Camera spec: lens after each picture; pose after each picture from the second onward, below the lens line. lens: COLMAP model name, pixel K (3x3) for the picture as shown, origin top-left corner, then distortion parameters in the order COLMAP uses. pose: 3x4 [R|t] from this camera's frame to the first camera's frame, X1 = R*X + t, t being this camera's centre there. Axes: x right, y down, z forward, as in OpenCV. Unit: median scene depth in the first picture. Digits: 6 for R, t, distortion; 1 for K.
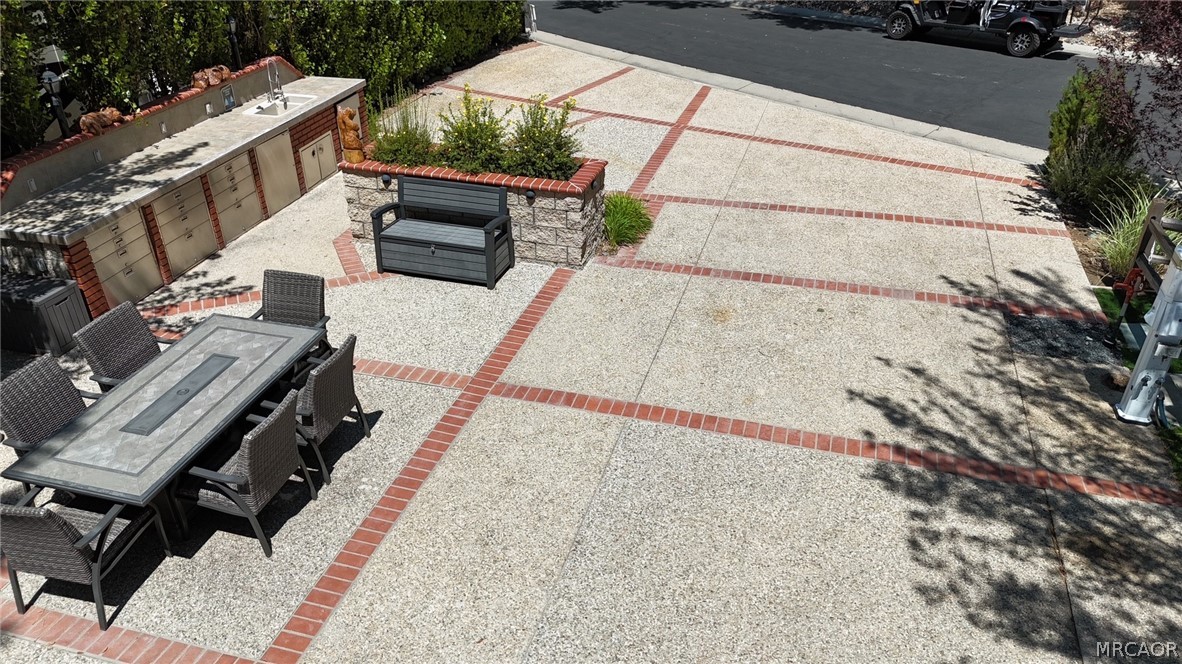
lens RADIAL K [[873.5, 0, 591.0], [0, 873.5, 332.0], [0, 0, 1]] dist [0.023864, 0.008863]
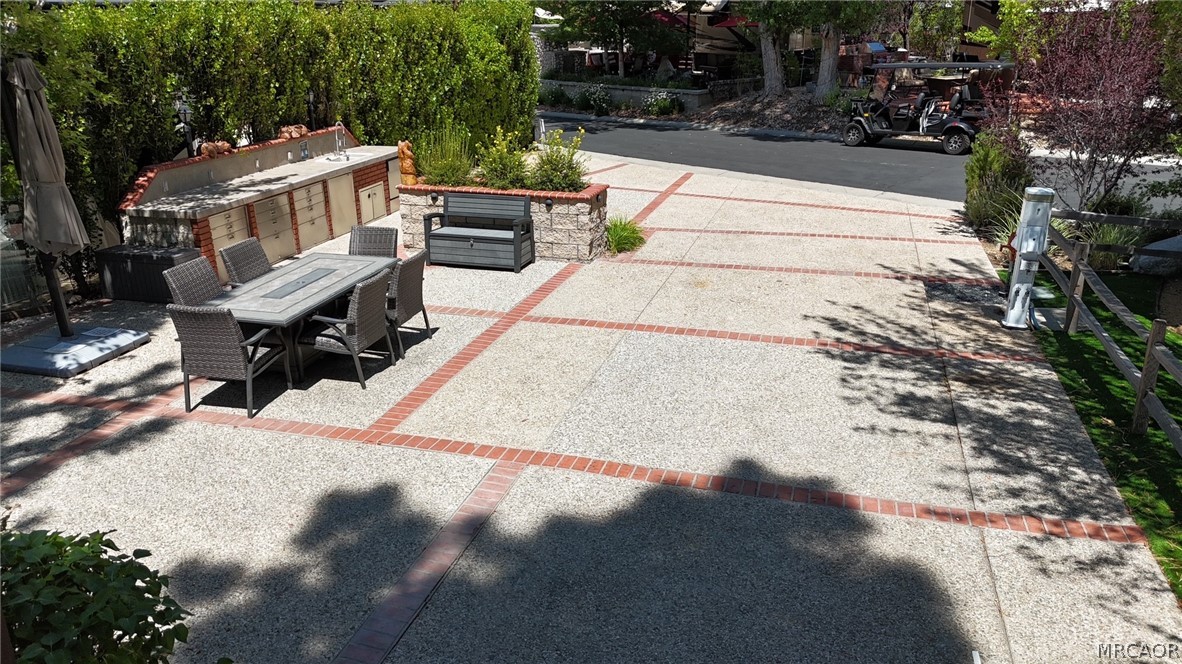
lens RADIAL K [[872.5, 0, 591.0], [0, 872.5, 332.0], [0, 0, 1]] dist [0.043943, -0.029491]
pose [[0.999977, -0.004713, 0.004908, -0.014997], [0.005547, 0.982367, -0.186879, 0.261537], [-0.003940, 0.186902, 0.982371, -0.209764]]
